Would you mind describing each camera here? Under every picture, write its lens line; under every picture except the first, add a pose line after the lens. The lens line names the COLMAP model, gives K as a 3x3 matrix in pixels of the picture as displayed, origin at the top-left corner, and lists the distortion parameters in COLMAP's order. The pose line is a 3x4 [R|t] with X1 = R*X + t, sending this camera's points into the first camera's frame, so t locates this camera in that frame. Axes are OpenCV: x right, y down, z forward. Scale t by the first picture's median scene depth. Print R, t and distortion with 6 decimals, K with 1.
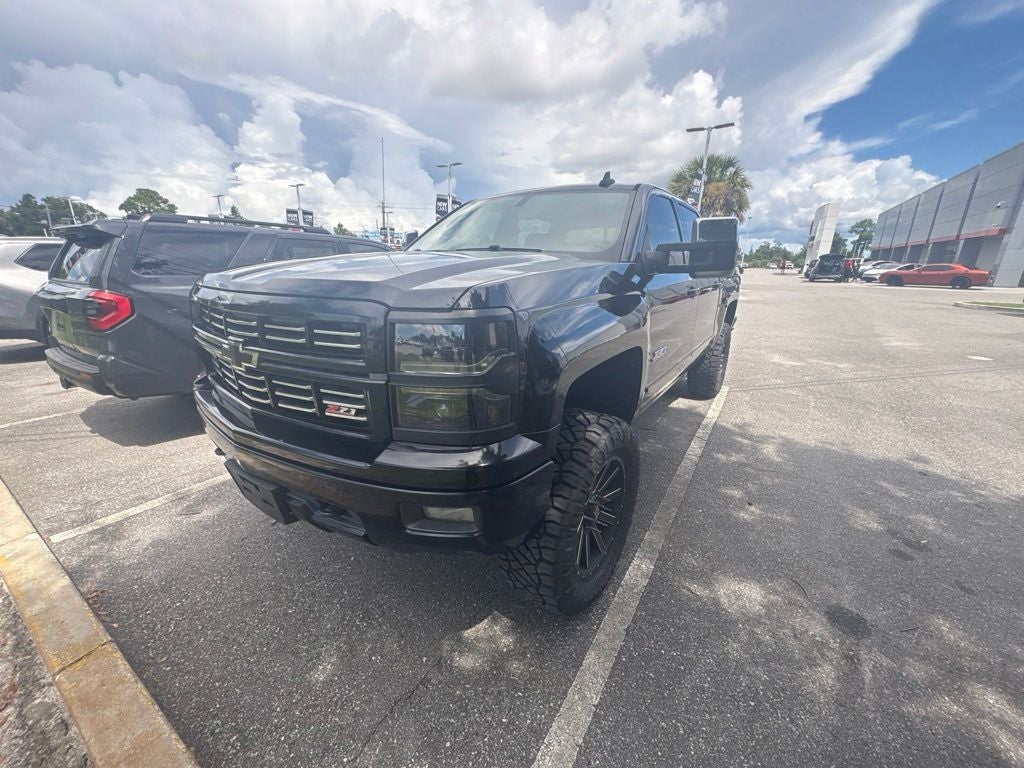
lens RADIAL K [[407.0, 0, 512.1], [0, 407.0, 385.2], [0, 0, 1]] dist [0.000736, -0.000609]
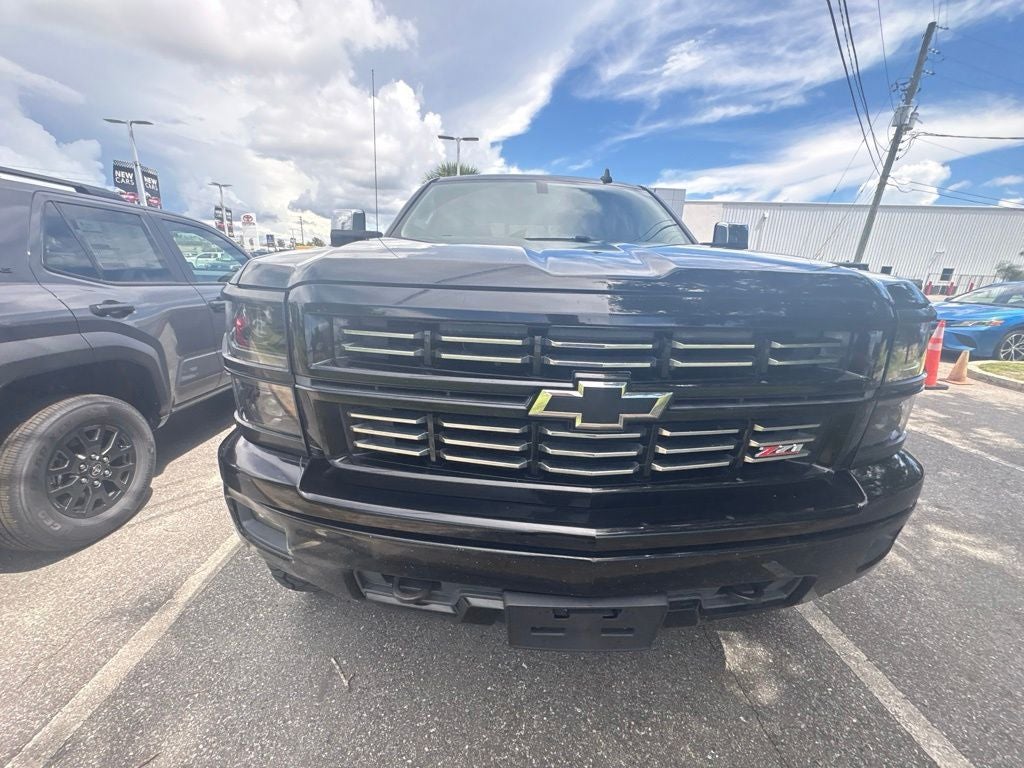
lens RADIAL K [[407.0, 0, 512.8], [0, 407.0, 382.0], [0, 0, 1]] dist [0.000736, -0.000609]
pose [[0.817154, -0.144449, 0.558027, -0.054614], [0.147392, 0.988270, 0.039986, -0.007190], [-0.557257, 0.049574, 0.828859, 0.029299]]
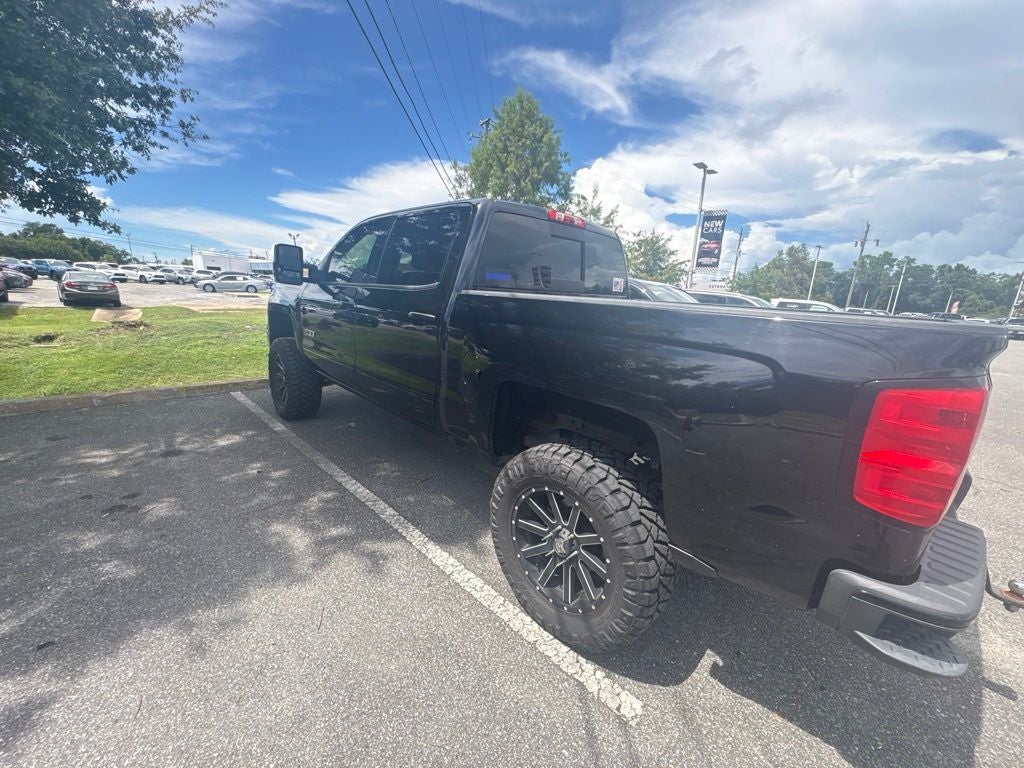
lens RADIAL K [[407.0, 0, 508.8], [0, 407.0, 380.4], [0, 0, 1]] dist [0.000736, -0.000609]
pose [[-0.199833, 0.190263, -0.961180, 0.141518], [-0.344452, 0.904712, 0.250698, -0.045990], [0.917289, 0.381178, -0.115255, 0.157584]]
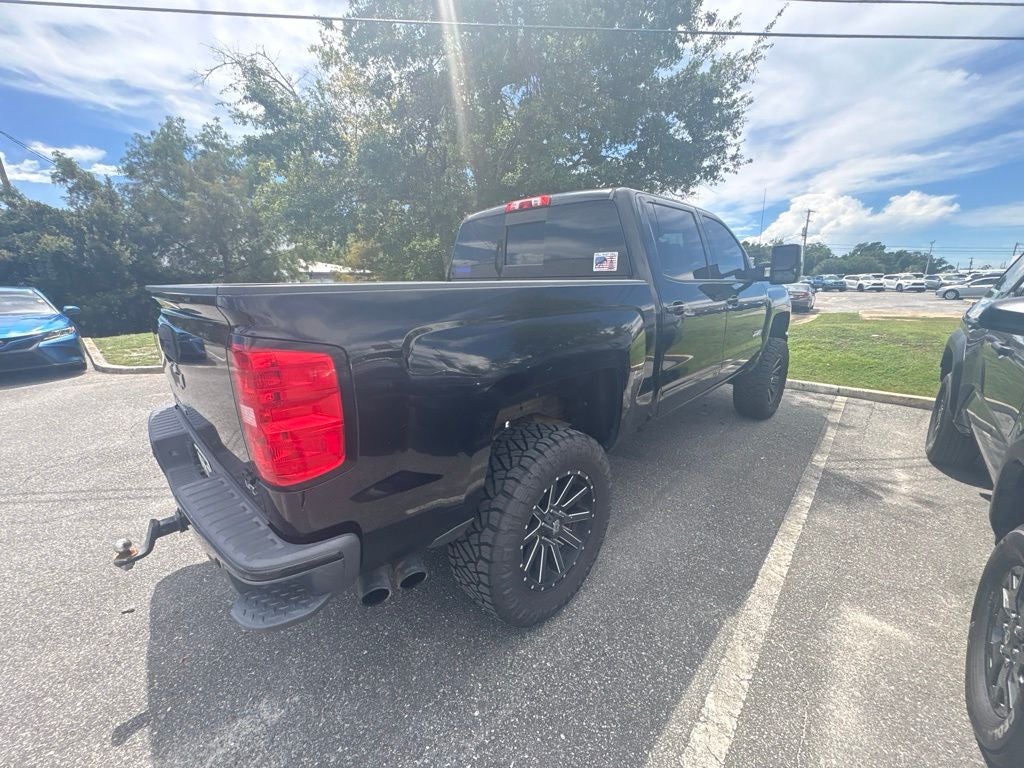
lens RADIAL K [[407.0, 0, 512.0], [0, 407.0, 382.3], [0, 0, 1]] dist [0.000736, -0.000609]
pose [[-0.986233, -0.041610, 0.160041, 0.026401], [0.047276, 0.856477, 0.514016, -0.074316], [-0.158460, 0.514505, -0.842719, 0.246763]]
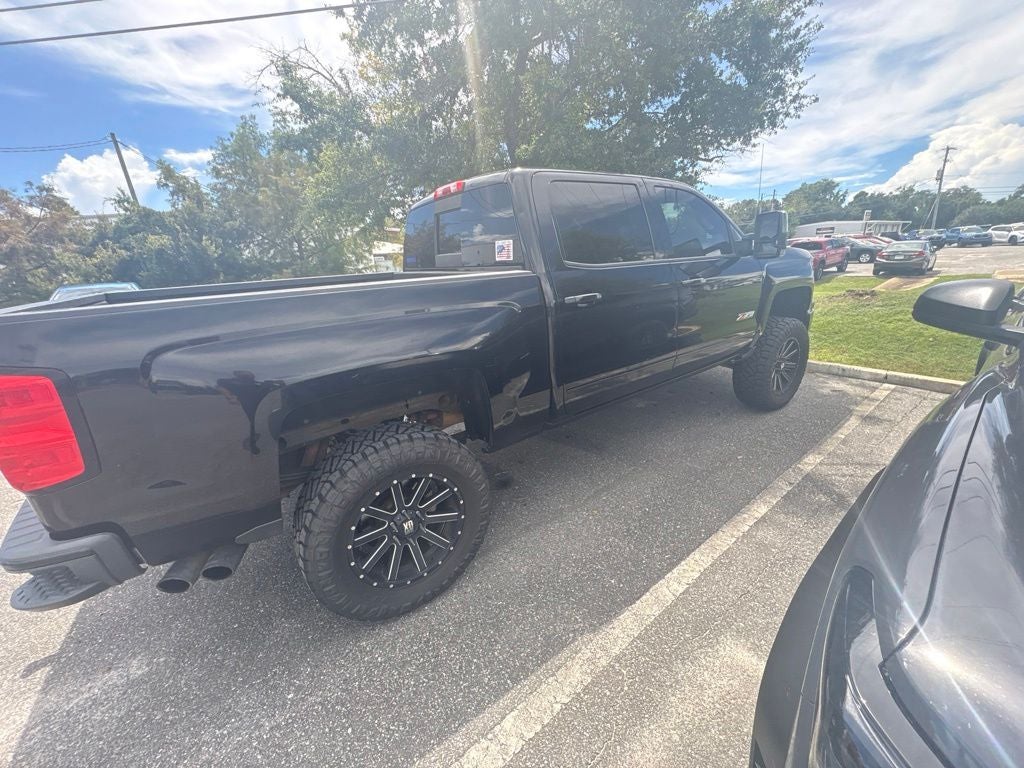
lens RADIAL K [[407.0, 0, 511.7], [0, 407.0, 382.3], [0, 0, 1]] dist [0.000736, -0.000609]
pose [[-0.940536, -0.061250, 0.334126, -0.006539], [0.141735, 0.823140, 0.549866, -0.073707], [-0.308711, 0.564526, -0.765511, 0.234856]]
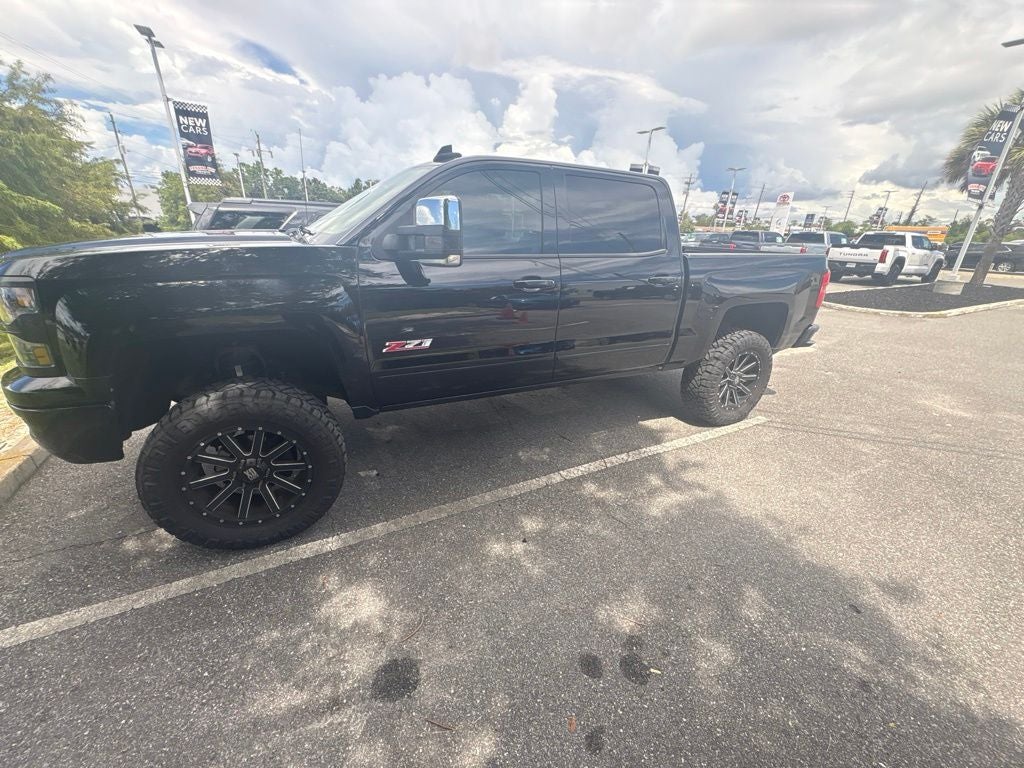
lens RADIAL K [[407.0, 0, 511.0], [0, 407.0, 384.9], [0, 0, 1]] dist [0.000736, -0.000609]
pose [[0.869764, 0.192853, -0.454223, 0.081826], [-0.165981, 0.981171, 0.098757, -0.009664], [0.464716, -0.010503, 0.885398, 0.022370]]
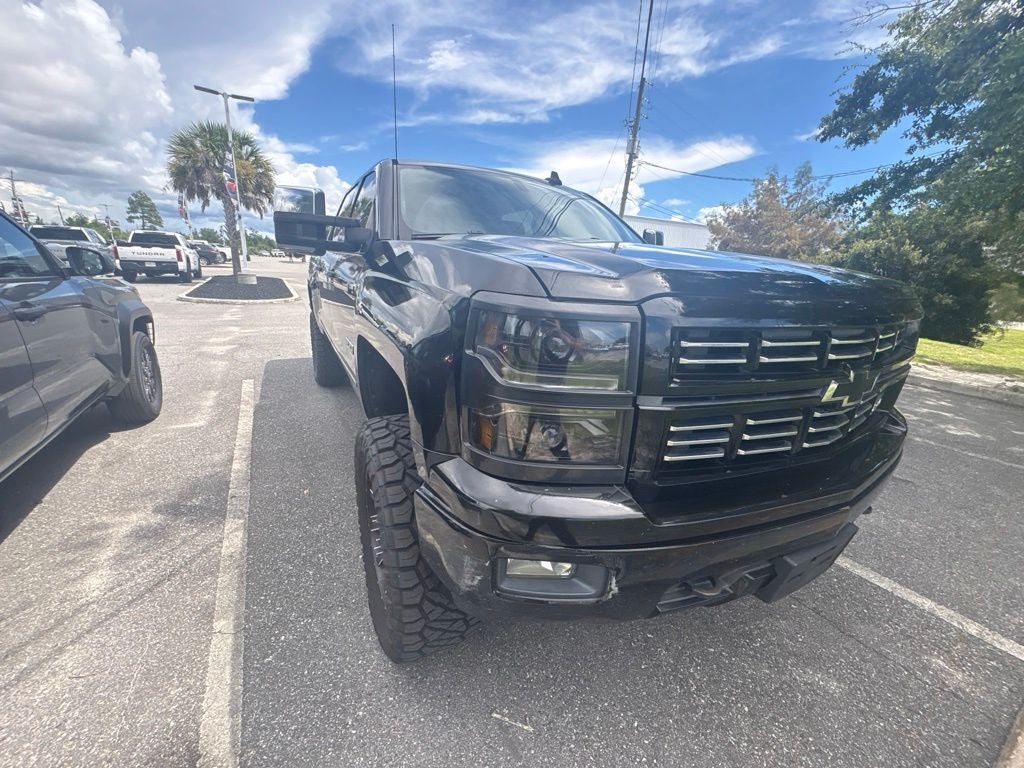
lens RADIAL K [[407.0, 0, 512.4], [0, 407.0, 382.8], [0, 0, 1]] dist [0.000736, -0.000609]
pose [[0.452437, -0.236053, 0.859988, -0.079479], [0.215173, 0.964737, 0.151603, -0.016172], [-0.865449, 0.116455, 0.487274, 0.058767]]
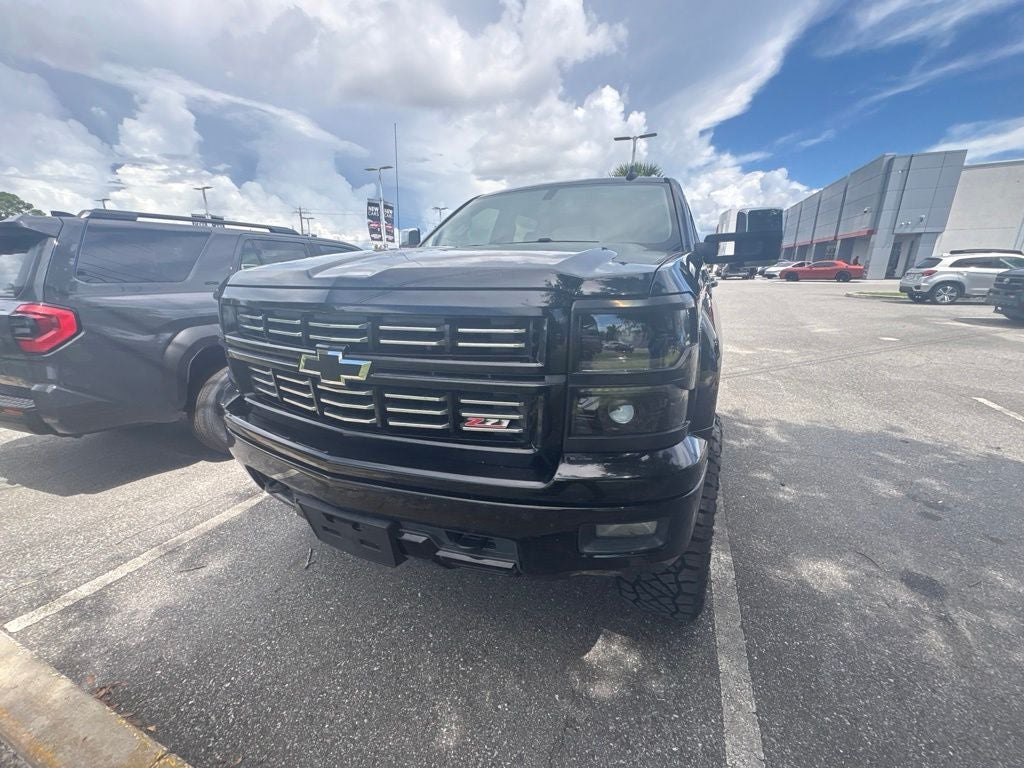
lens RADIAL K [[407.0, 0, 513.7], [0, 407.0, 384.2], [0, 0, 1]] dist [0.000736, -0.000609]
pose [[0.985075, -0.067133, 0.158496, -0.022421], [0.069490, 0.997539, -0.009367, -0.000278], [-0.157477, 0.020241, 0.987315, 0.006977]]
